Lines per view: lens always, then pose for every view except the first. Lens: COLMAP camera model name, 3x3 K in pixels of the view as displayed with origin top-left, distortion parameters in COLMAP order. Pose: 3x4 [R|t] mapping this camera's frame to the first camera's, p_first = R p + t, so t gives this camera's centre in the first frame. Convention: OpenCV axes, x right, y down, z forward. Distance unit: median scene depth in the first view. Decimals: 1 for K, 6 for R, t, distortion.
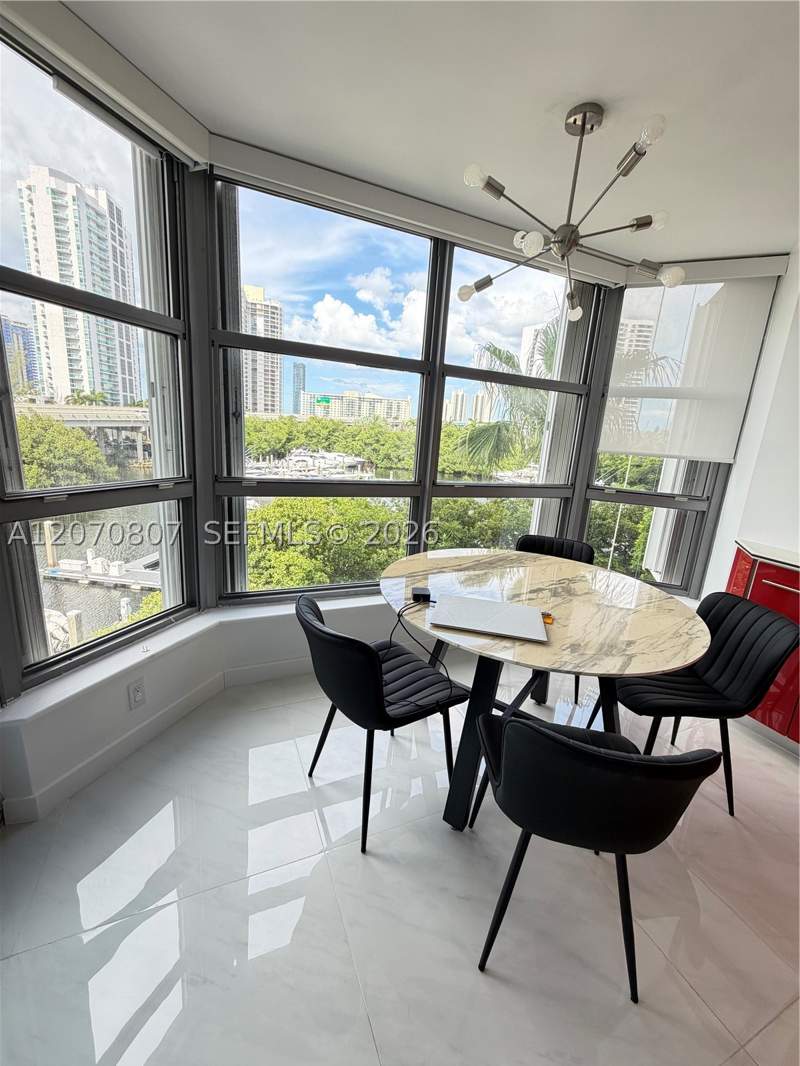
lens RADIAL K [[426.7, 0, 402.2], [0, 426.7, 535.5], [0, 0, 1]] dist [0.000553, 0.000077]
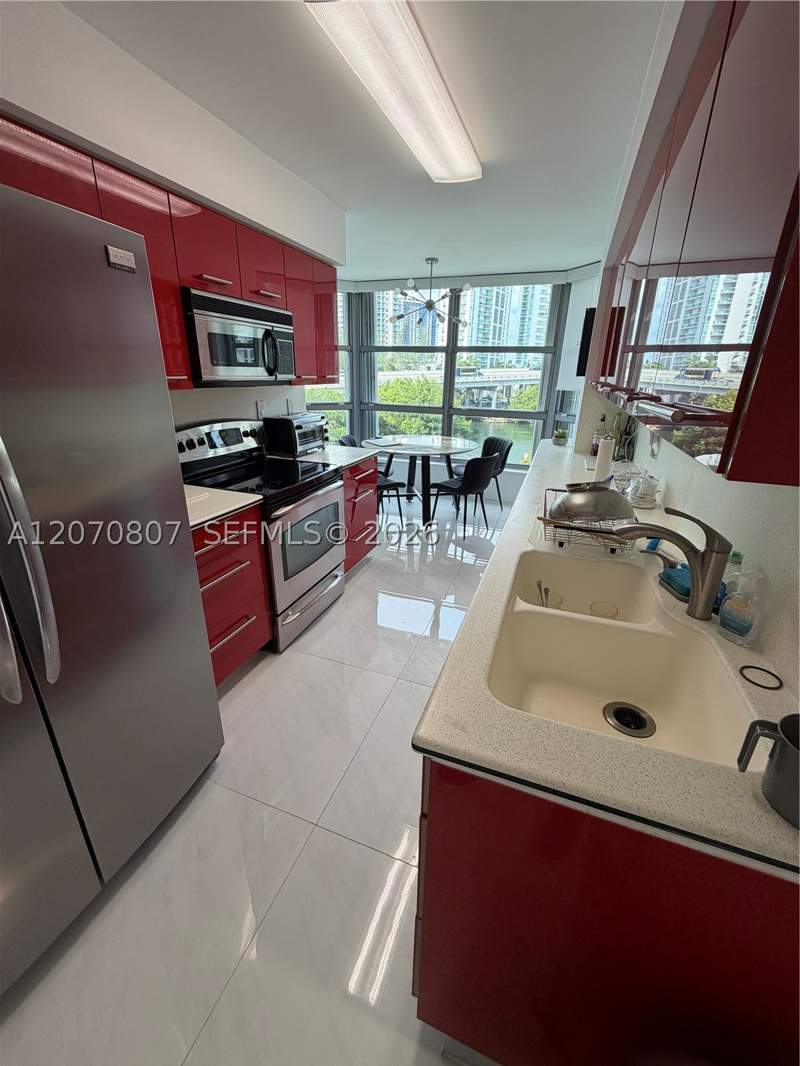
lens RADIAL K [[426.7, 0, 399.3], [0, 426.7, 525.3], [0, 0, 1]] dist [0.000553, 0.000077]
pose [[0.724620, 0.180923, -0.664976, 1.556260], [-0.132305, 0.983496, 0.123412, 0.248647], [0.676330, -0.001448, 0.736598, -0.770220]]
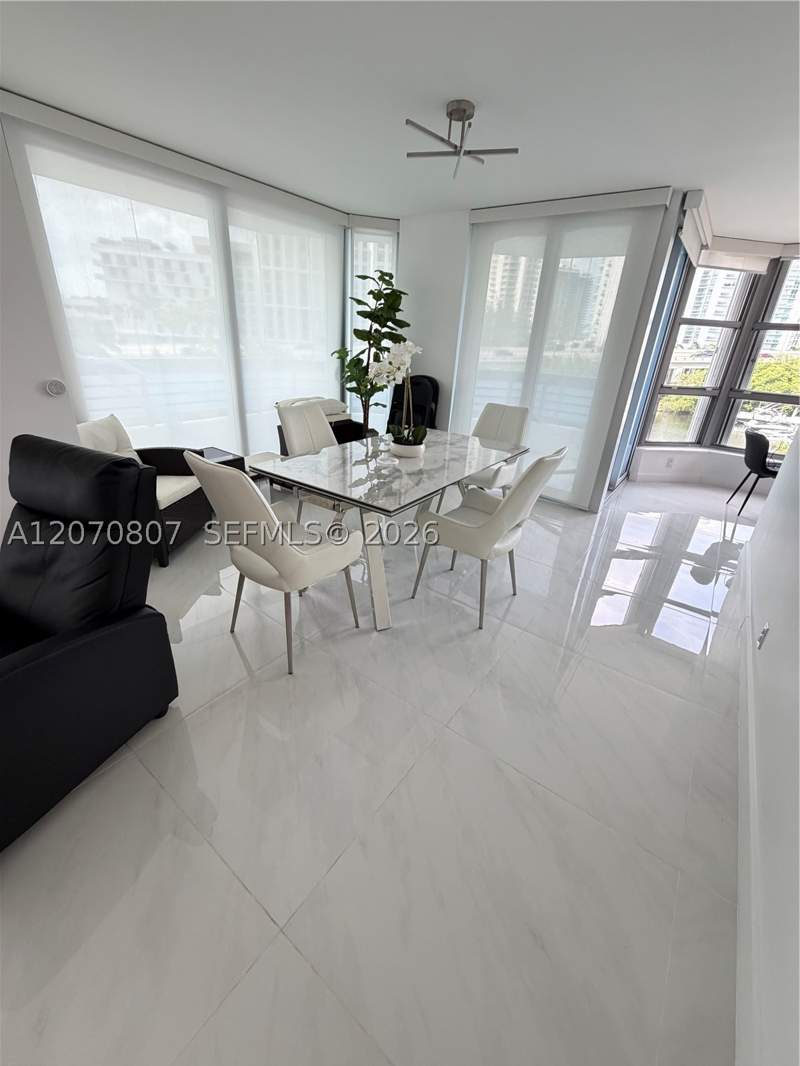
lens RADIAL K [[426.7, 0, 401.6], [0, 426.7, 524.9], [0, 0, 1]] dist [0.000553, 0.000077]
pose [[0.497617, 0.307576, -0.811033, 0.731586], [-0.224750, 0.948807, 0.221928, 0.425869], [0.837774, 0.071844, 0.541271, -1.597489]]
